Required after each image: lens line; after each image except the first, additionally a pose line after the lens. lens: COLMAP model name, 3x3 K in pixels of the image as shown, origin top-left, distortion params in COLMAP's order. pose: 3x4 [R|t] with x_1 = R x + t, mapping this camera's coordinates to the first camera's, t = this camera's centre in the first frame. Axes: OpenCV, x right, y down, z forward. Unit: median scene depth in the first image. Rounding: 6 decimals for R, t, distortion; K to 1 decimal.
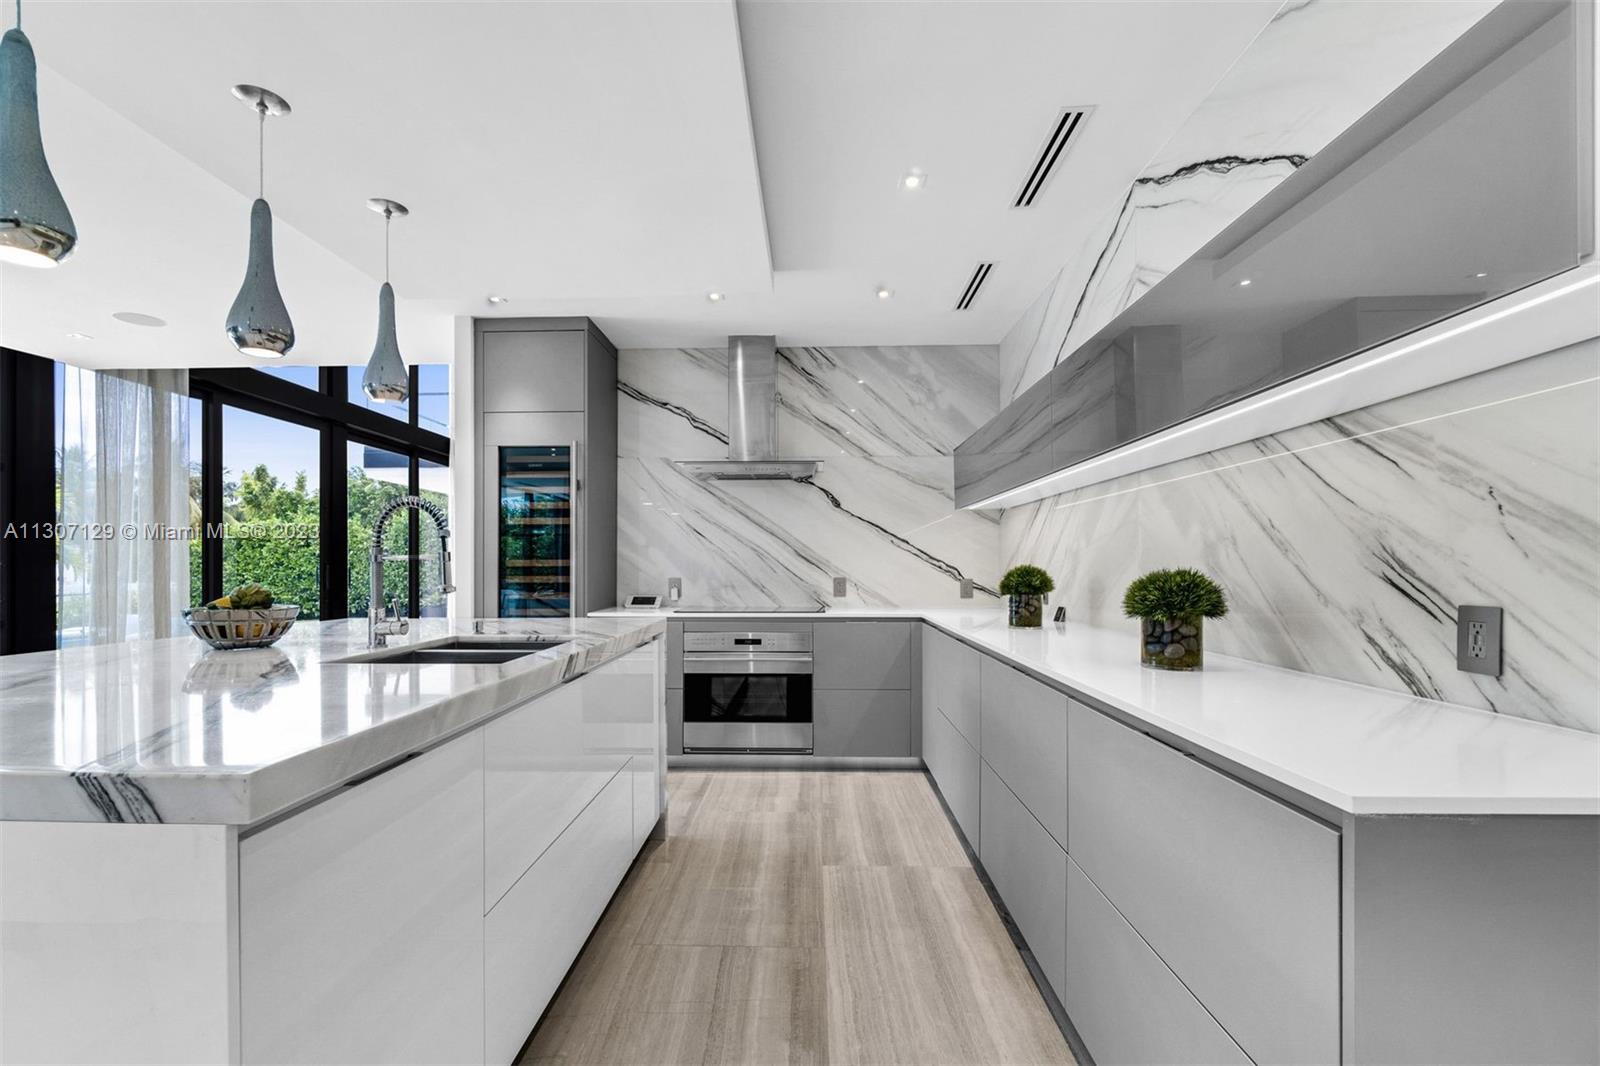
lens RADIAL K [[700.4, 0, 798.5], [0, 700.4, 567.5], [0, 0, 1]] dist [0.000160, 0.000018]
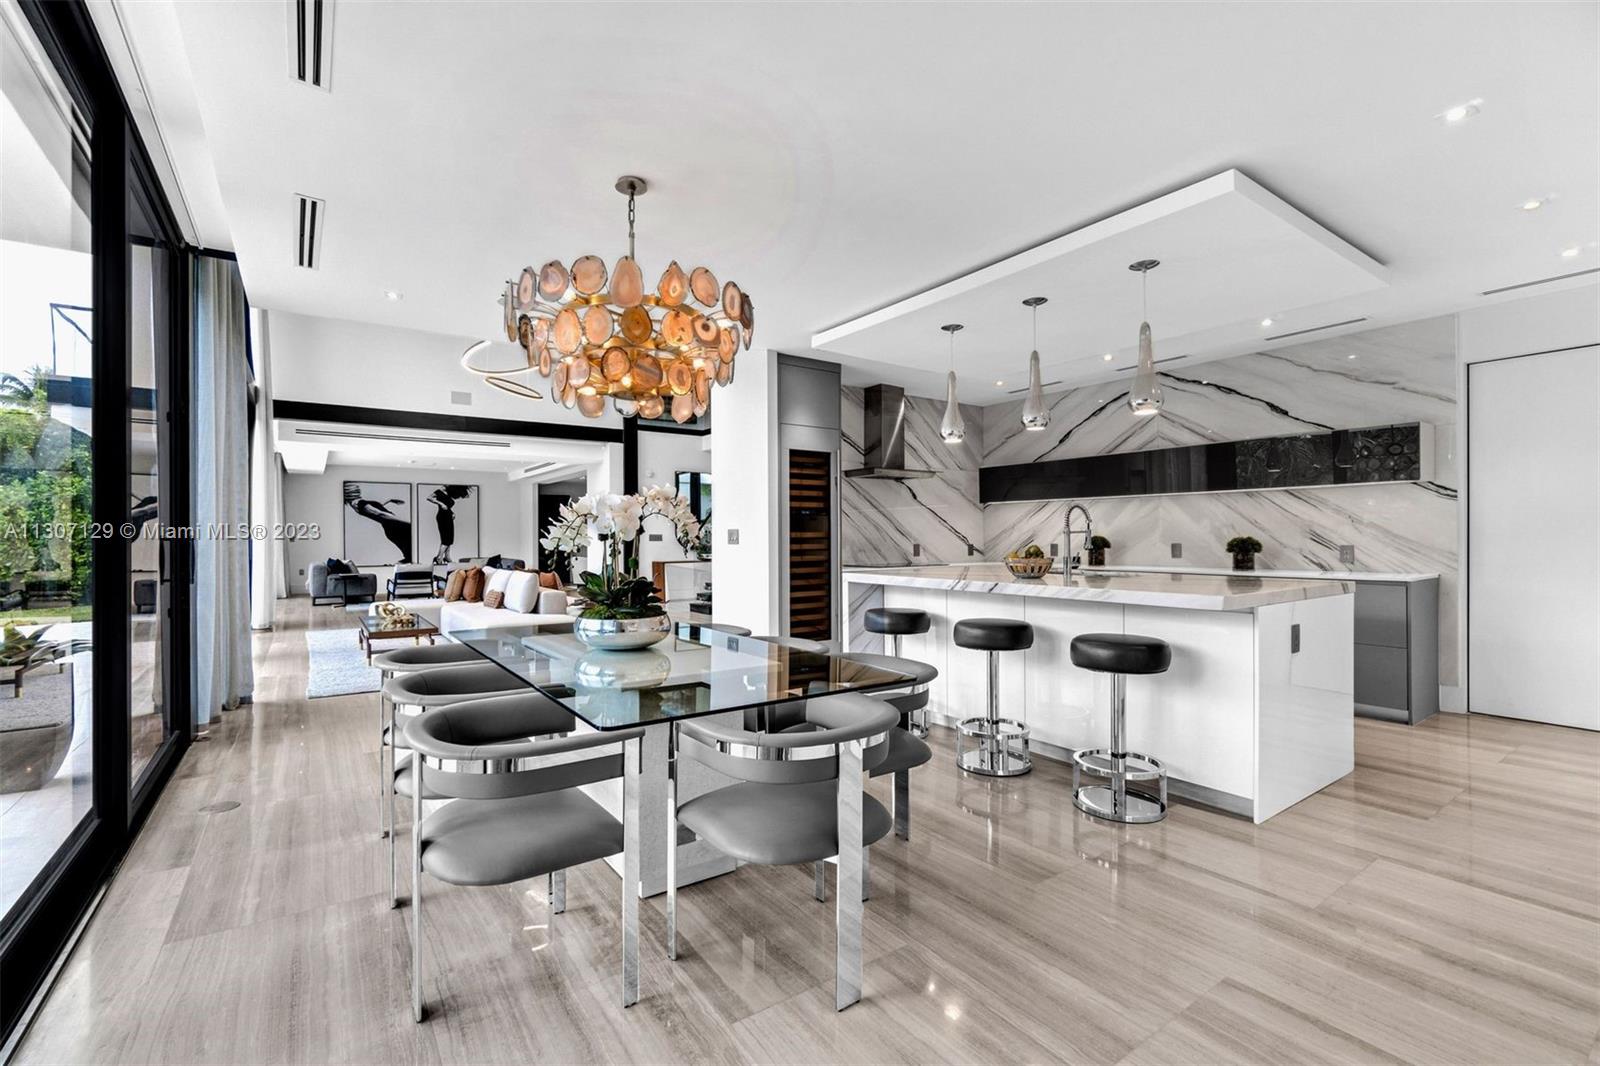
lens RADIAL K [[688.9, 0, 800.0], [0, 688.9, 533.0], [0, 0, 1]] dist [-0.034279, 0.033015]
pose [[0.801664, 0.001129, 0.597773, -2.516008], [0.003780, 0.999969, -0.006958, -0.000702], [-0.597762, 0.007838, 0.801635, -0.163574]]
